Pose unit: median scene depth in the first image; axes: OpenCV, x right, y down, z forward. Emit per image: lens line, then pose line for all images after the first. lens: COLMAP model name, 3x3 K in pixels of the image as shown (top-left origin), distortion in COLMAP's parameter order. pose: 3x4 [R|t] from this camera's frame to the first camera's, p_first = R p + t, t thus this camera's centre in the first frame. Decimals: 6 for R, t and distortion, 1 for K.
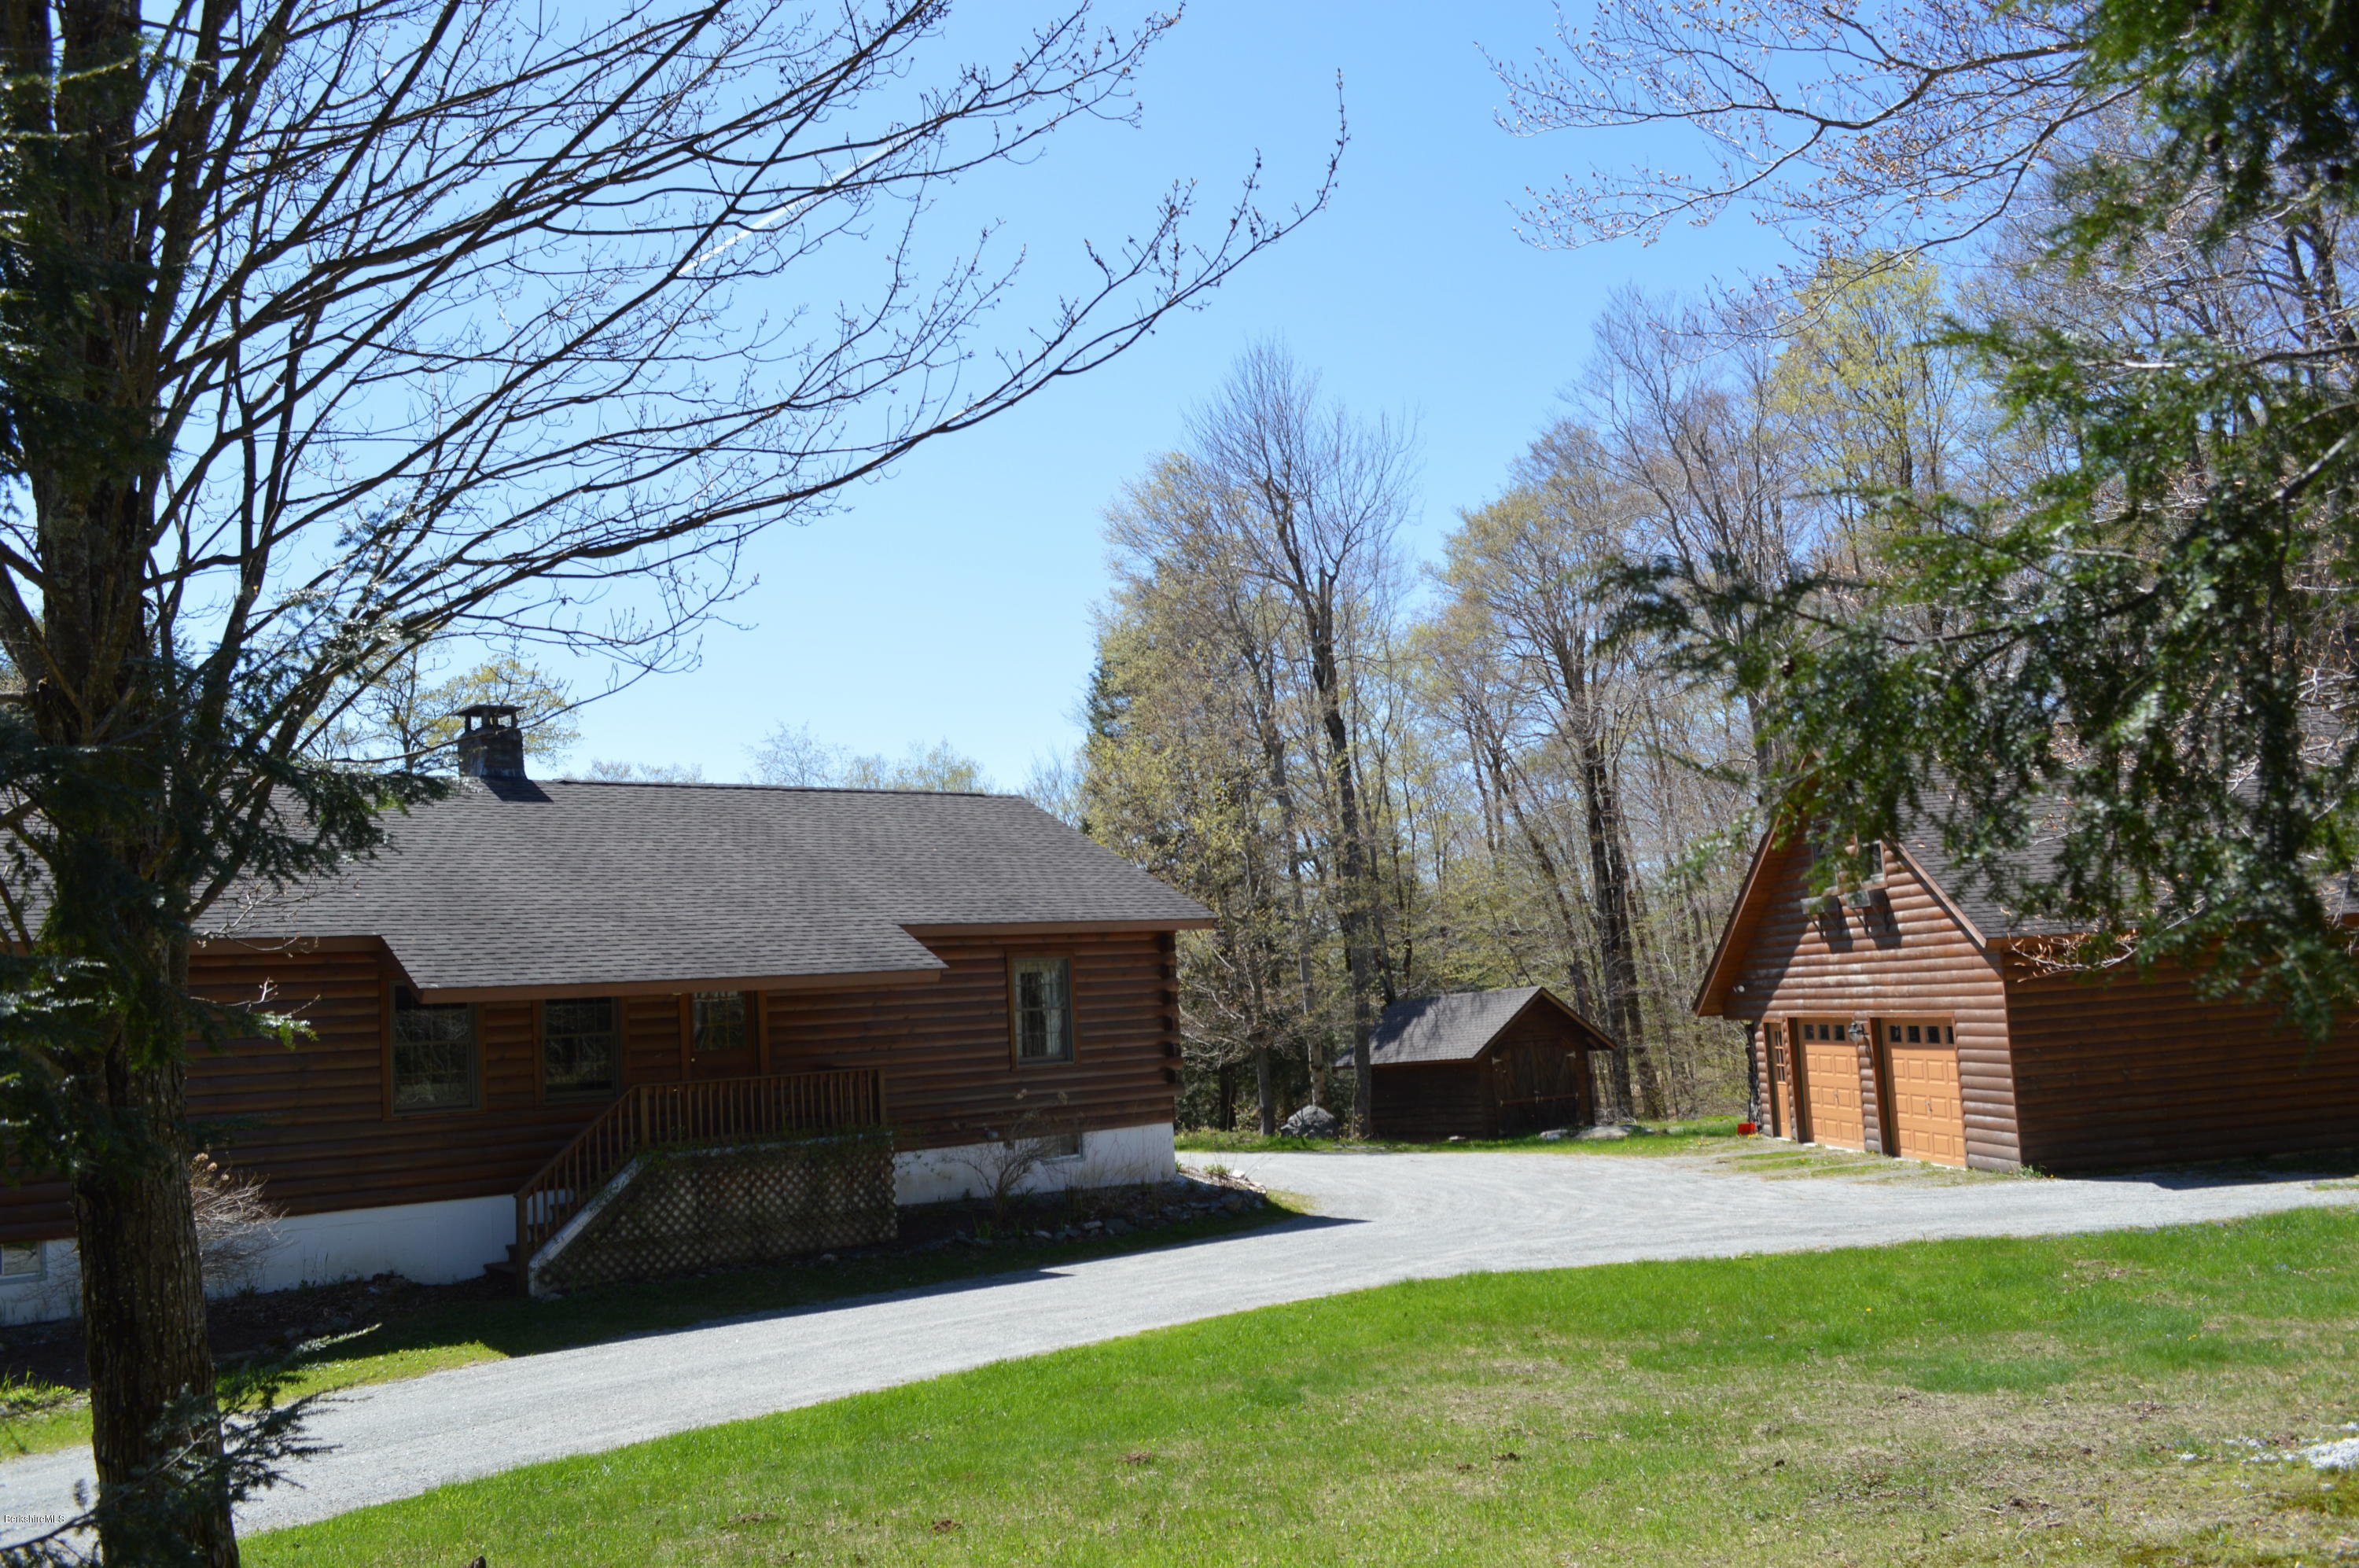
lens RADIAL K [[1923.9, 0, 1163.8], [0, 1923.9, 783.3], [0, 0, 1]] dist [-0.082951, 0.007752]
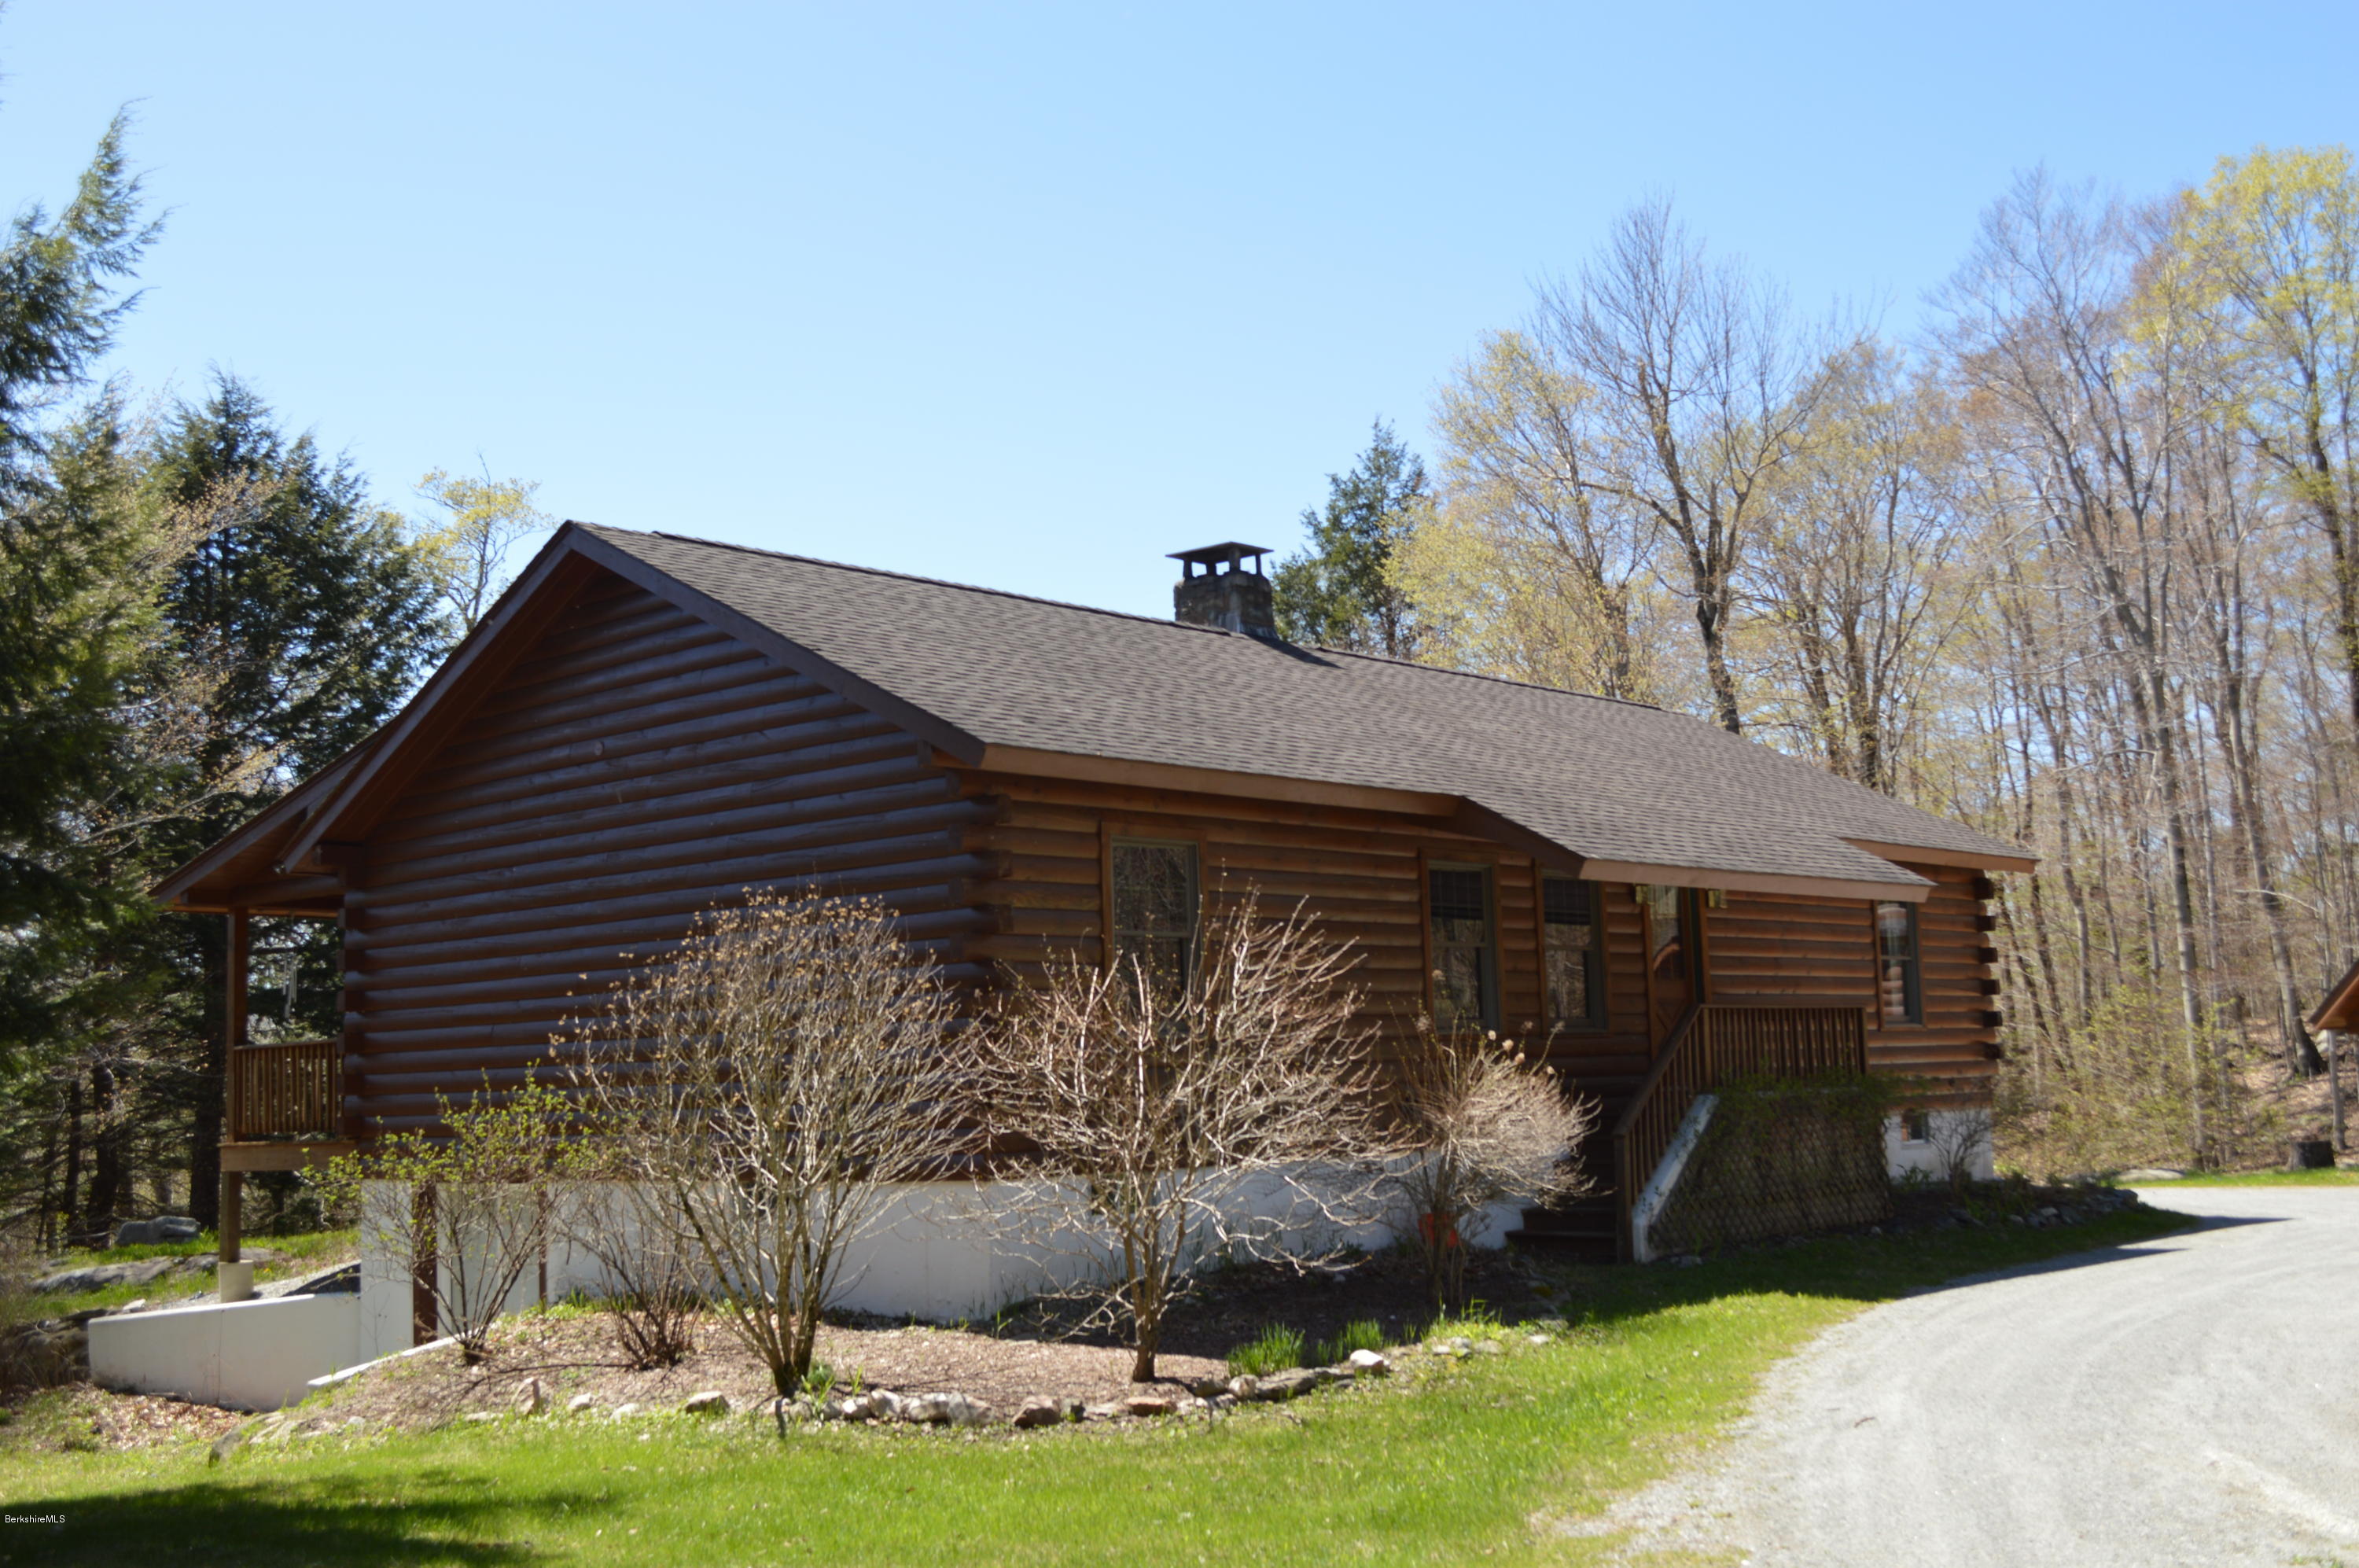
lens RADIAL K [[2473.4, 0, 1173.5], [0, 2473.4, 773.0], [0, 0, 1]] dist [-0.063665, 0.018664]
pose [[0.990247, 0.042747, 0.132606, -0.461614], [-0.040301, 0.998965, -0.021079, 0.067319], [-0.133370, 0.015529, 0.990945, 0.011784]]
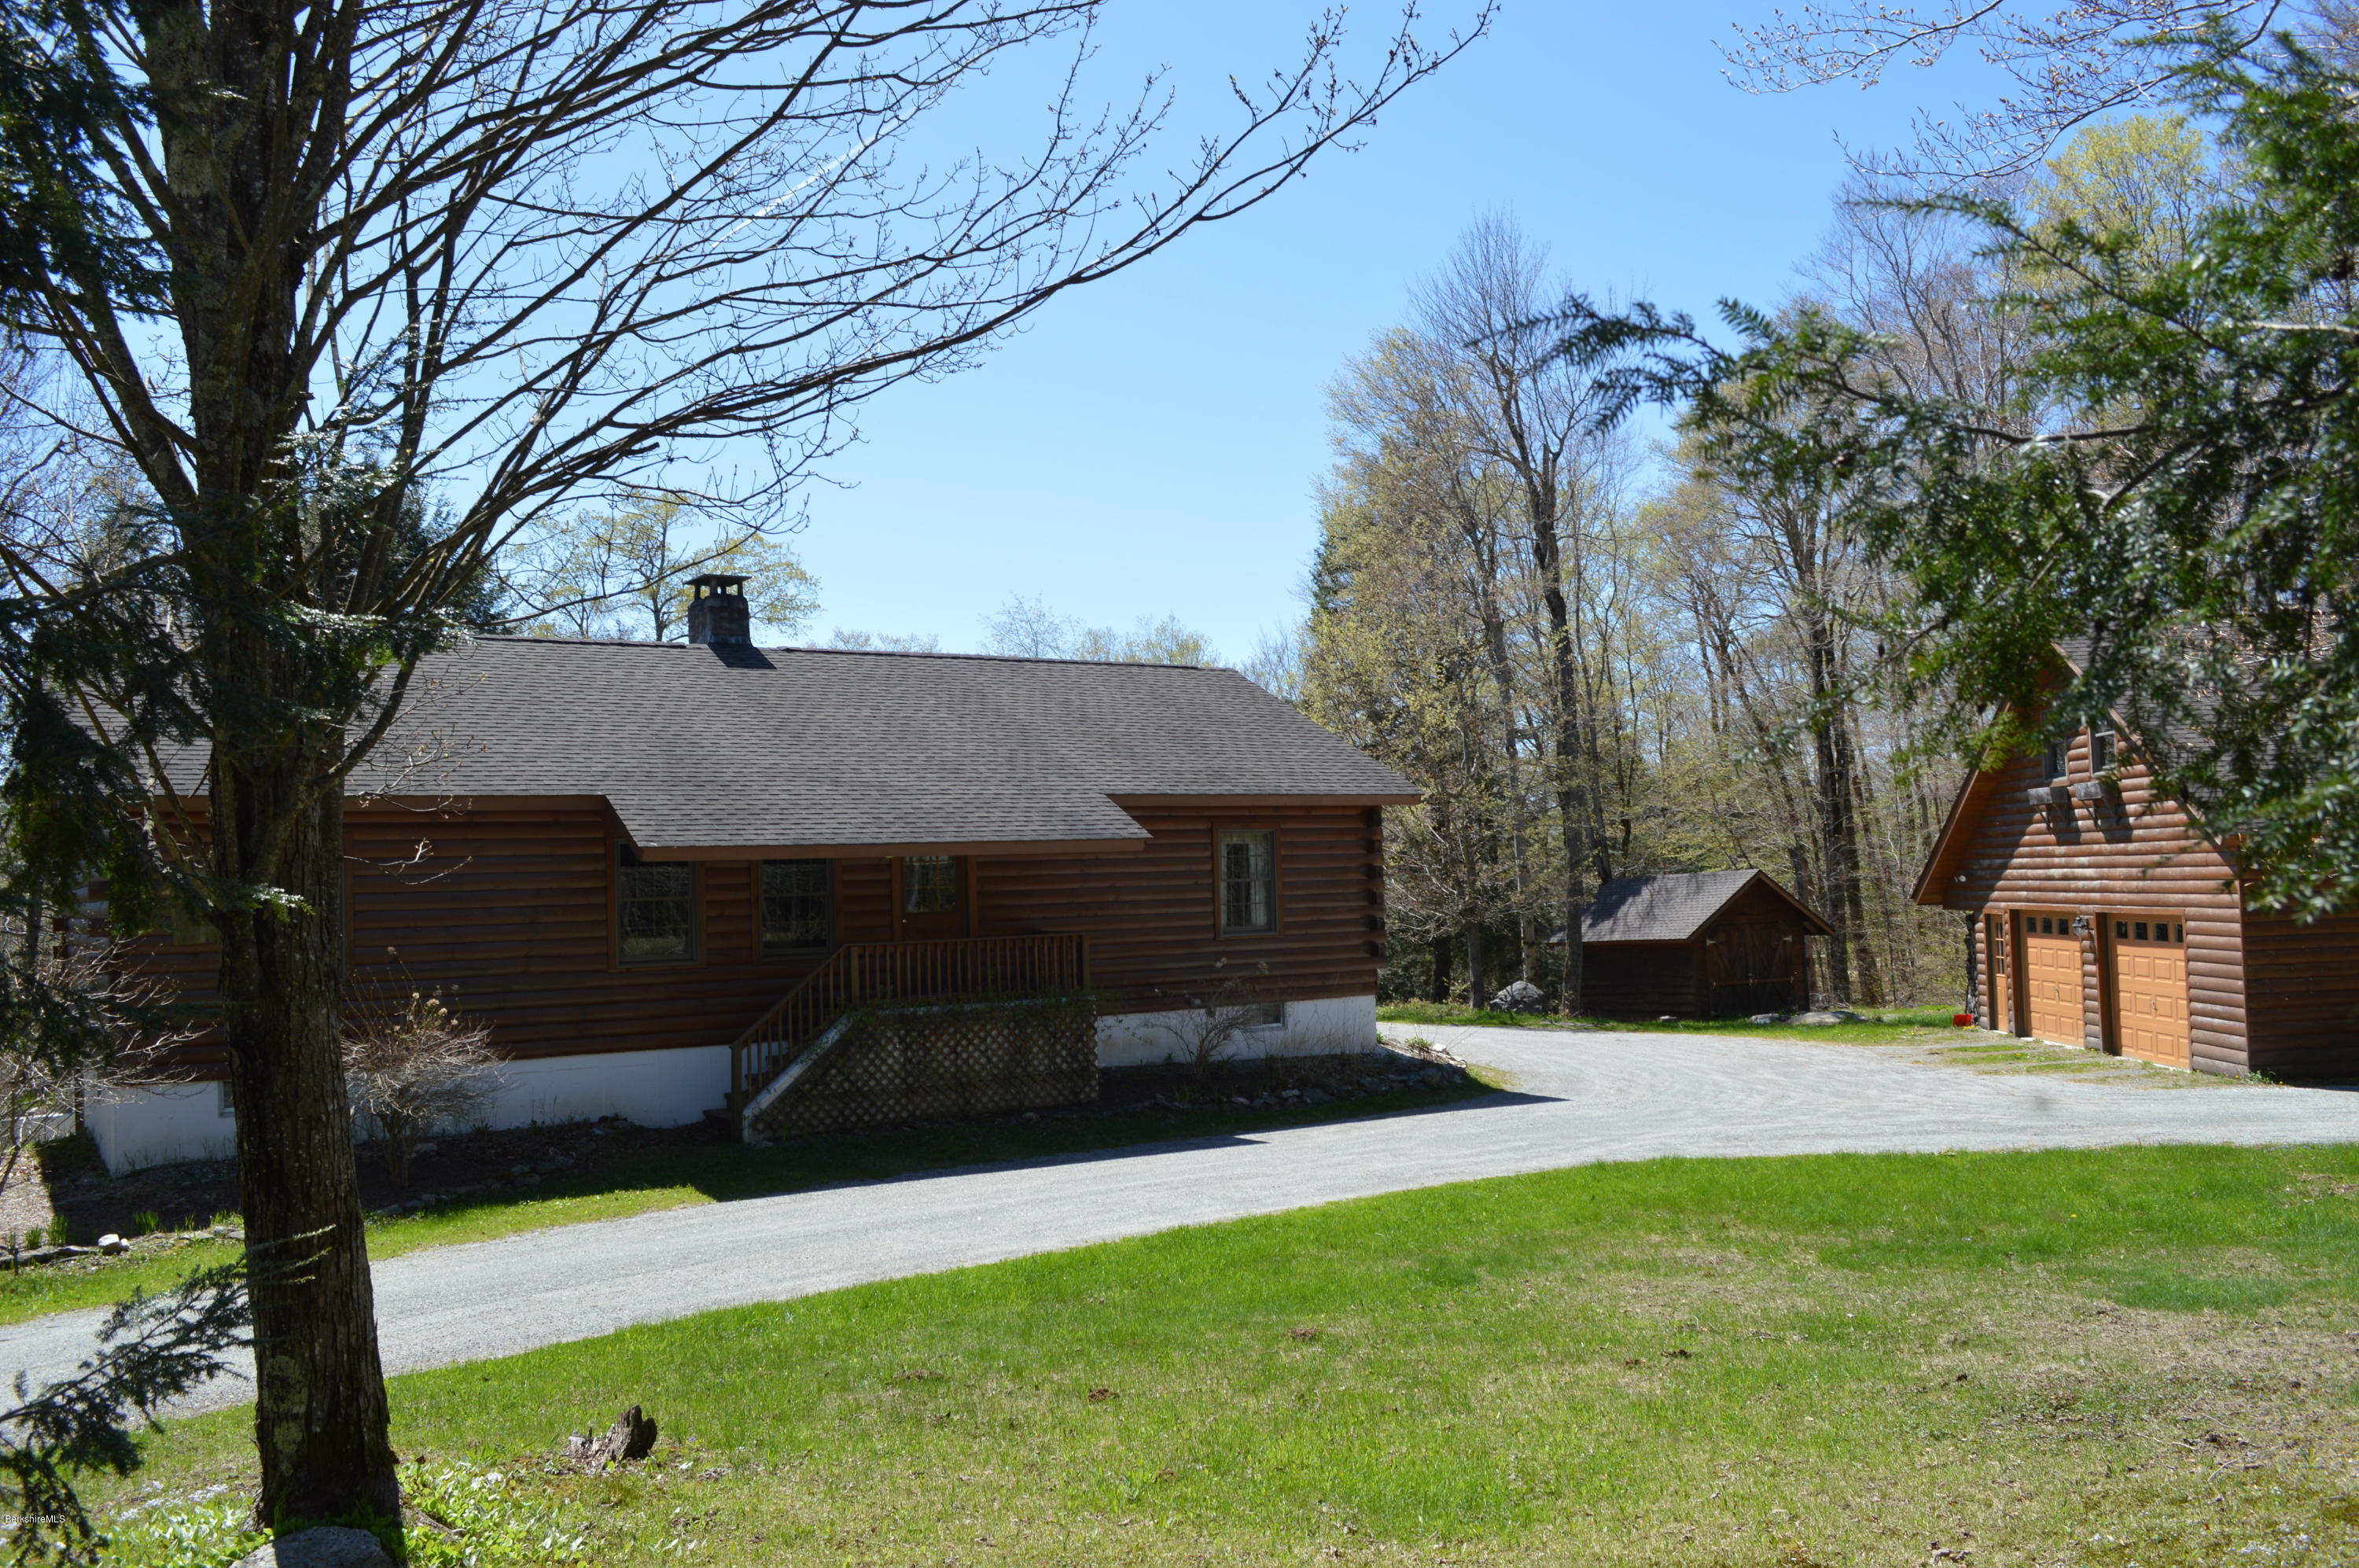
lens RADIAL K [[1872.8, 0, 1167.3], [0, 1872.8, 781.9], [0, 0, 1]] dist [-0.084529, 0.010433]
pose [[0.992623, 0.021602, -0.119306, 0.010564], [-0.013674, 0.997668, 0.066874, 0.000304], [0.120472, -0.064749, 0.990603, 0.017783]]
